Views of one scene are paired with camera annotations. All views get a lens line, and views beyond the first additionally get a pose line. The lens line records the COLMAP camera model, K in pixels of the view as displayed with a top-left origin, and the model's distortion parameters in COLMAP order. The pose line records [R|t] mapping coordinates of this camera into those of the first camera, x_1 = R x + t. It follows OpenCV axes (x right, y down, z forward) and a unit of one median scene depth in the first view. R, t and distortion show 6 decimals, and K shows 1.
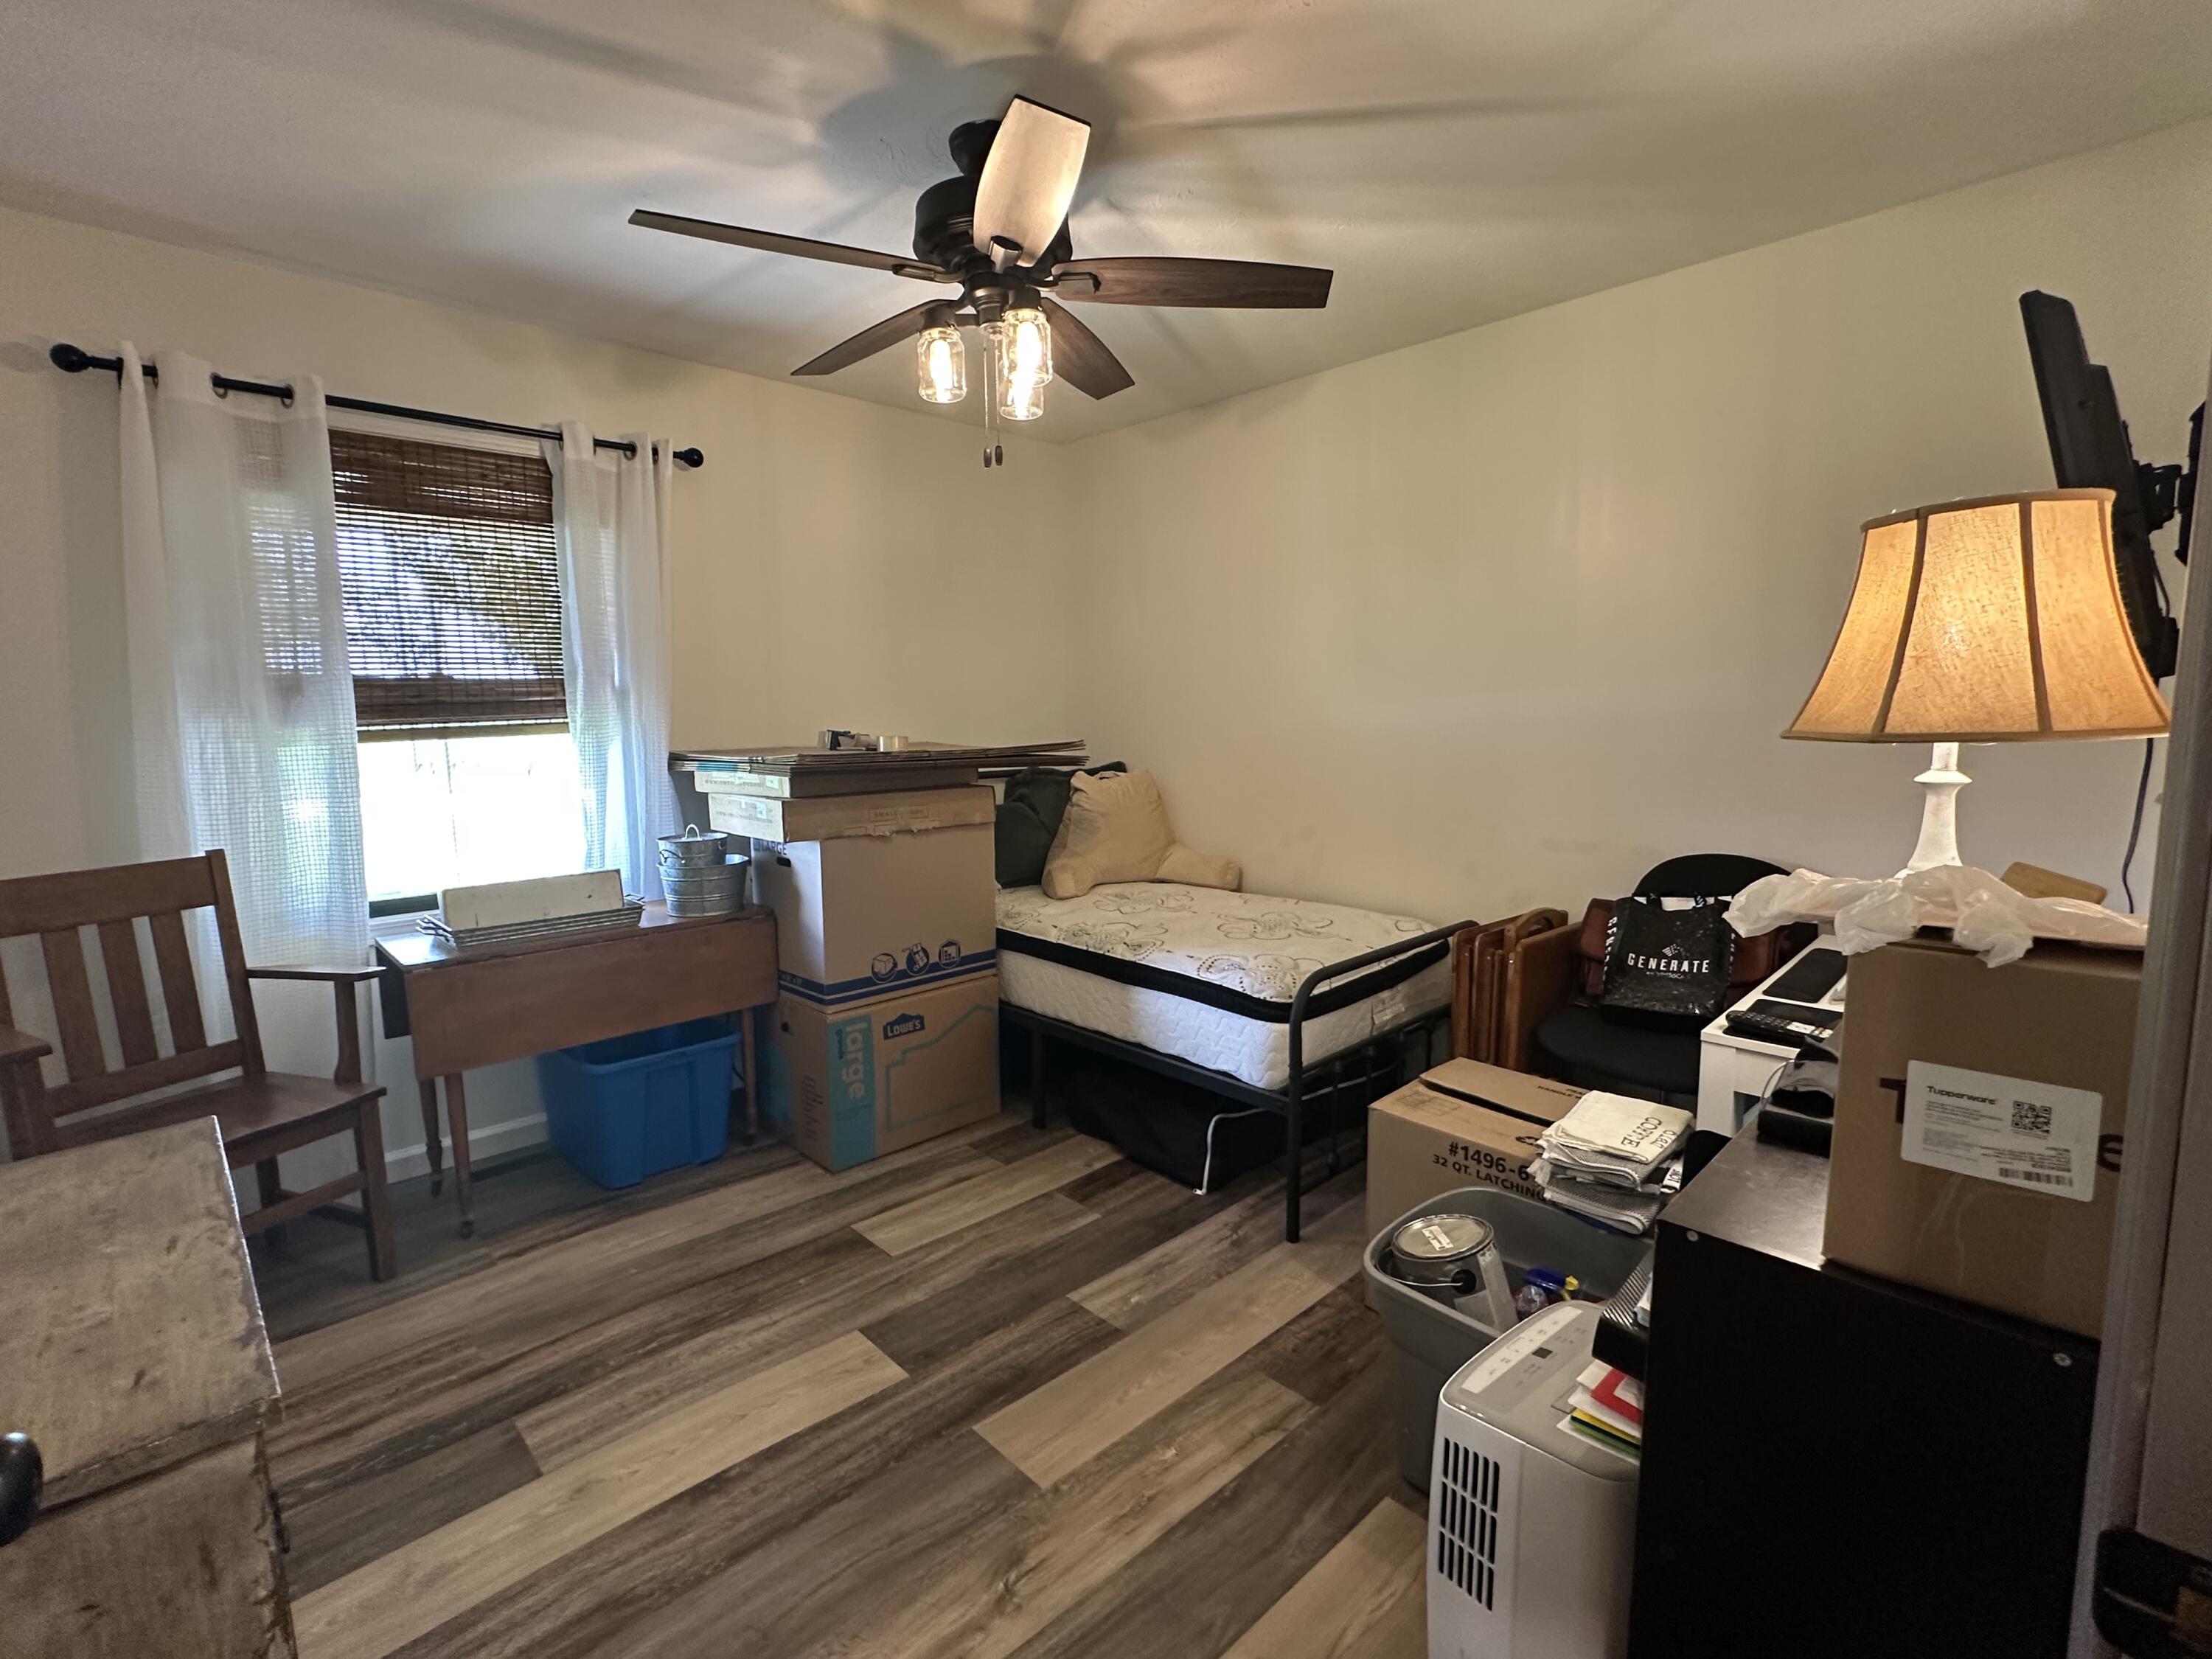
lens RADIAL K [[1016.5, 0, 1101.2], [0, 1016.5, 829.3], [0, 0, 1]] dist [-0.001026, -0.000322]
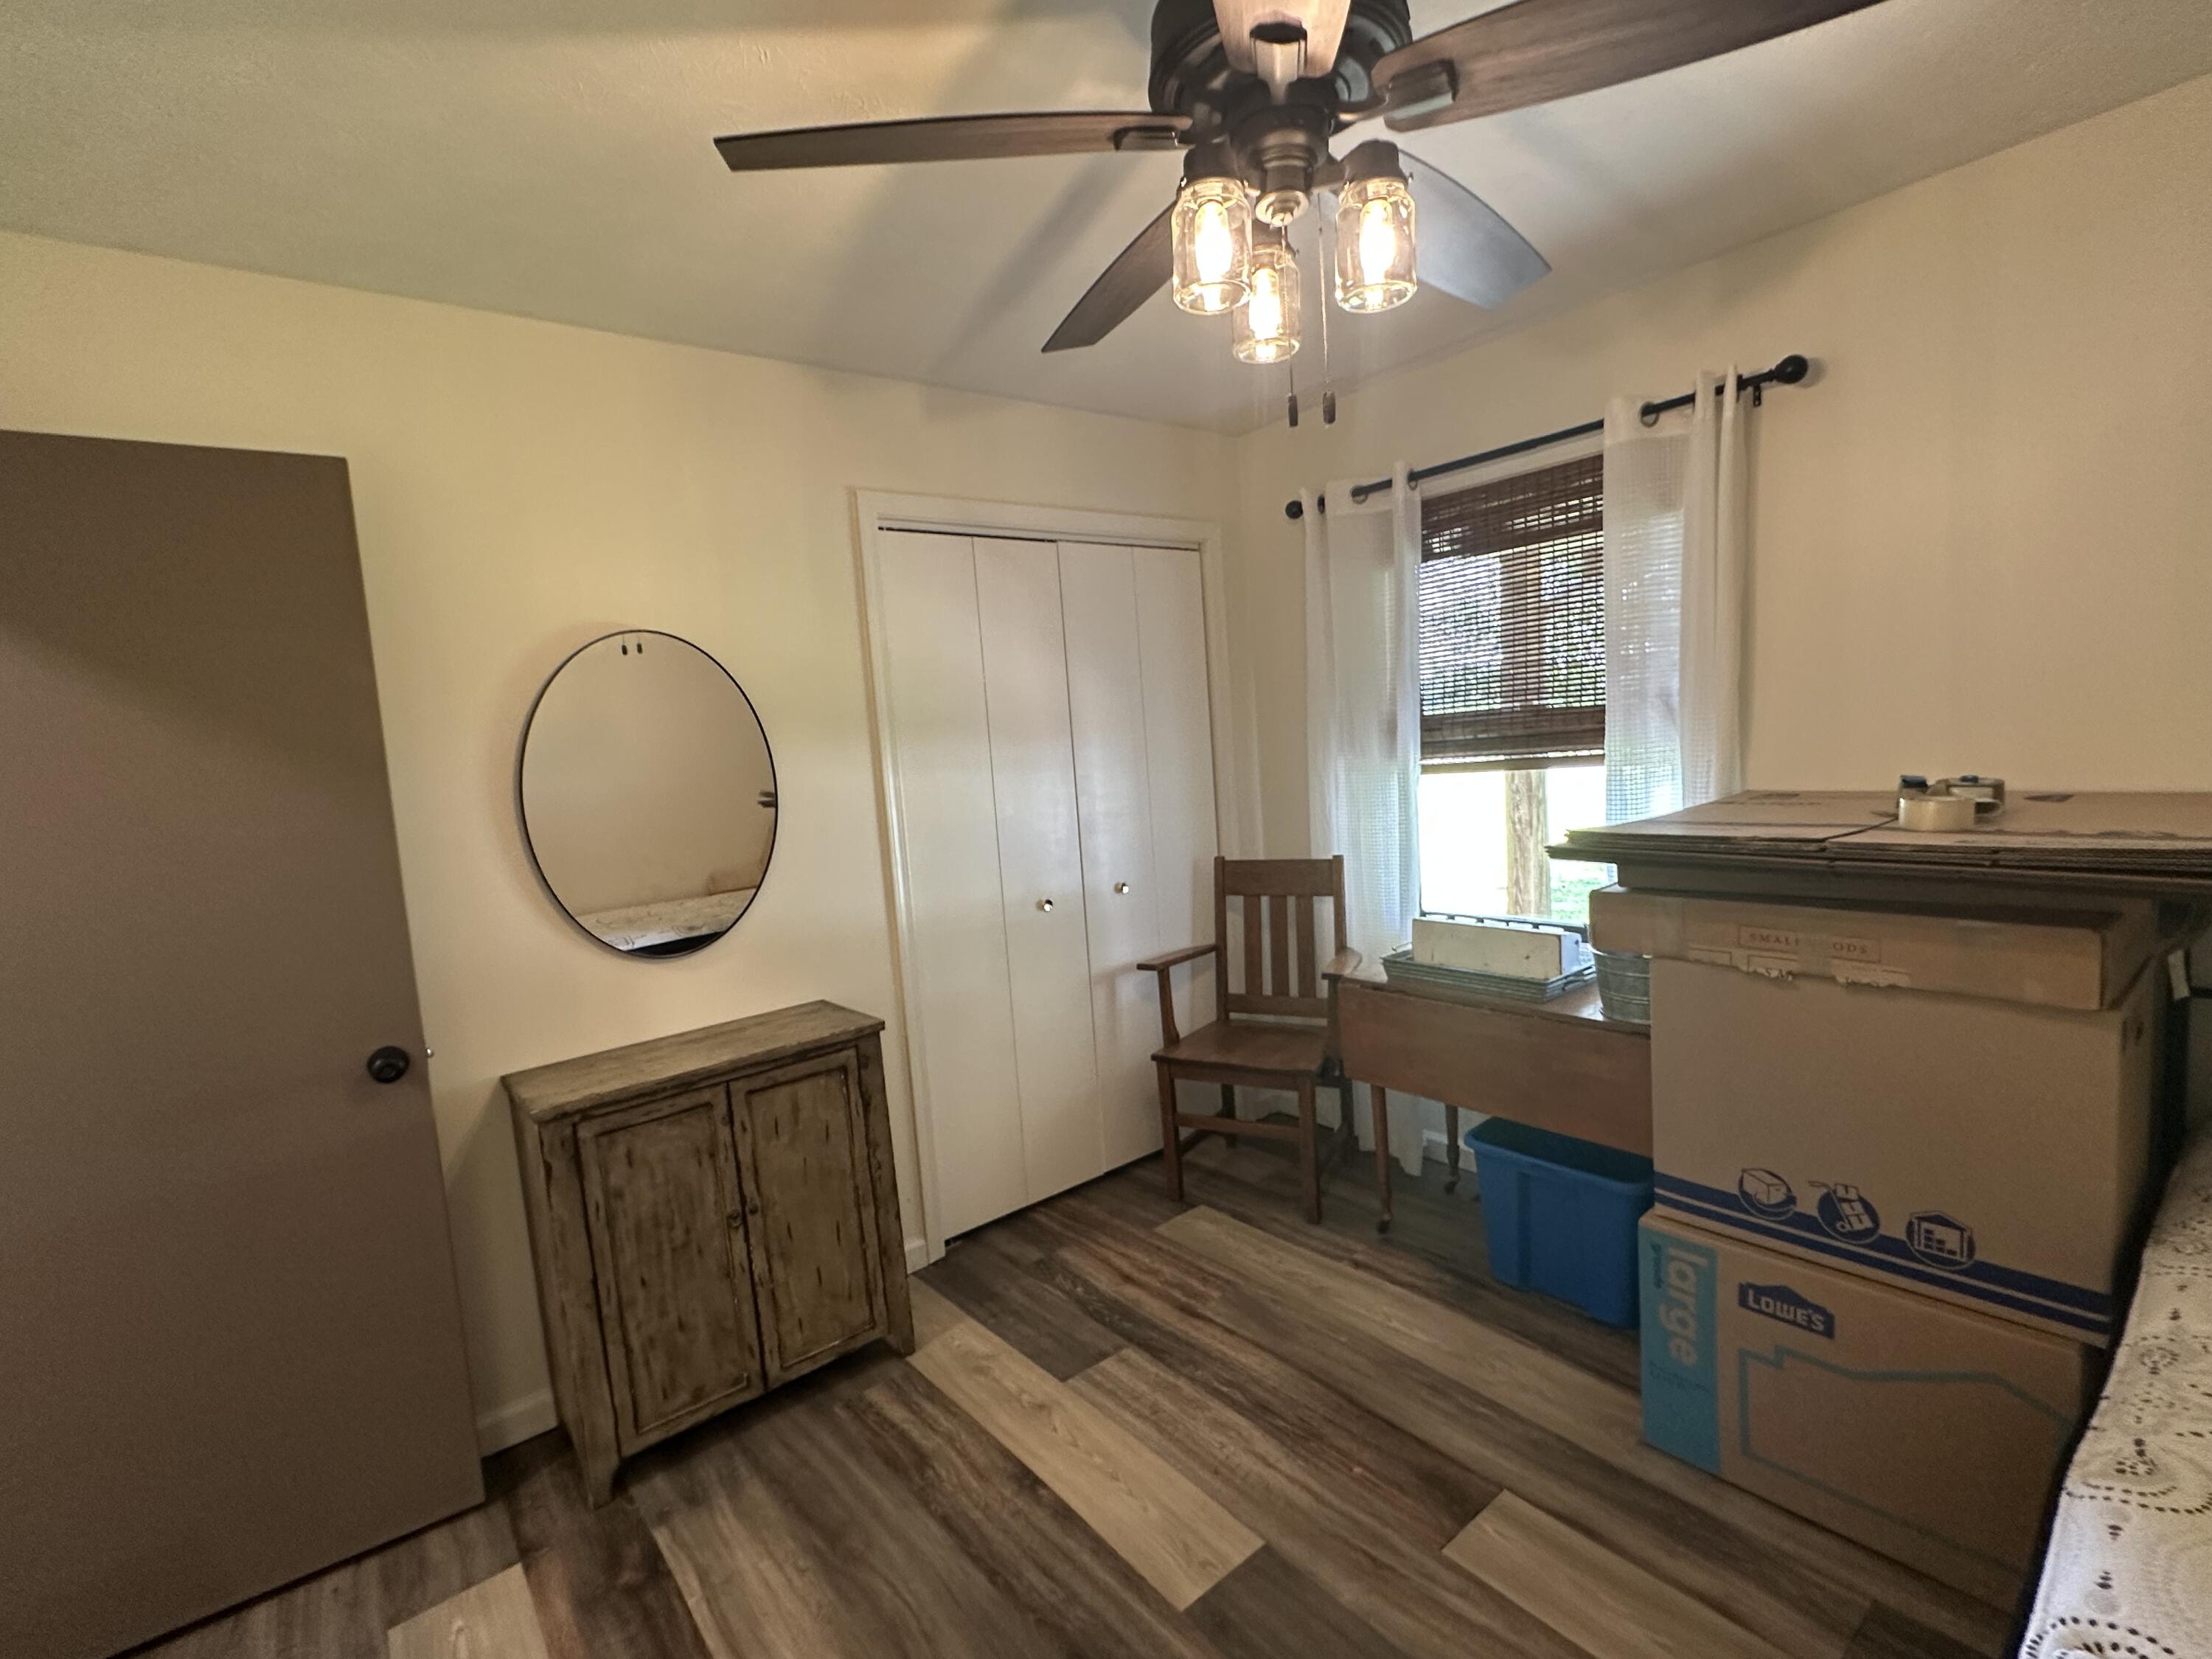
lens RADIAL K [[1016.5, 0, 1102.8], [0, 1016.5, 831.5], [0, 0, 1]] dist [-0.001026, -0.000322]
pose [[-0.081985, 0.112898, -0.990218, 0.458557], [-0.044417, 0.992162, 0.116797, -0.150513], [0.995643, 0.053558, -0.076328, 0.788191]]
